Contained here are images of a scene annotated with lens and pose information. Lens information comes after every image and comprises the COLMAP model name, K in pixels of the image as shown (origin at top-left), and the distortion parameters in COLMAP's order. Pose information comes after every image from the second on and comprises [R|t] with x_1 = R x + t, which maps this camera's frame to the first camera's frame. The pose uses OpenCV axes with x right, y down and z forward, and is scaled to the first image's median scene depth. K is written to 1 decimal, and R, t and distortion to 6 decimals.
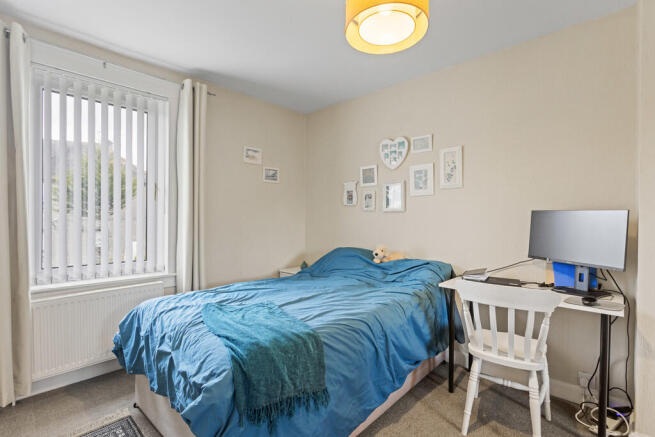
lens RADIAL K [[313.2, 0, 327.2], [0, 313.2, 219.6], [0, 0, 1]] dist [0.000765, -0.000360]
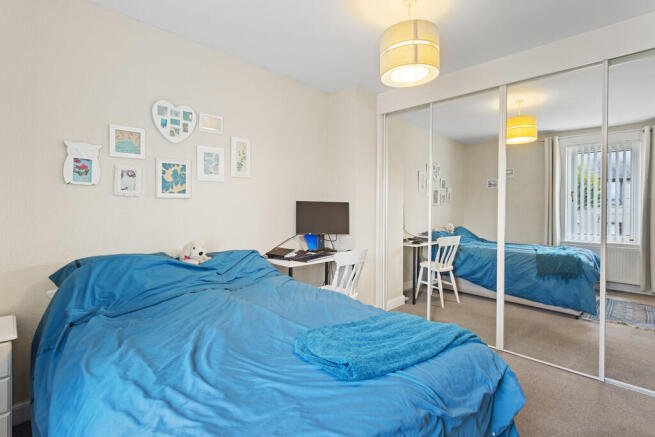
lens RADIAL K [[313.2, 0, 327.2], [0, 313.2, 213.4], [0, 0, 1]] dist [0.000765, -0.000360]
pose [[0.059721, -0.013157, 0.998128, -0.538905], [0.007629, 0.999890, 0.012724, 0.006720], [-0.998186, 0.006855, 0.059814, 0.566297]]
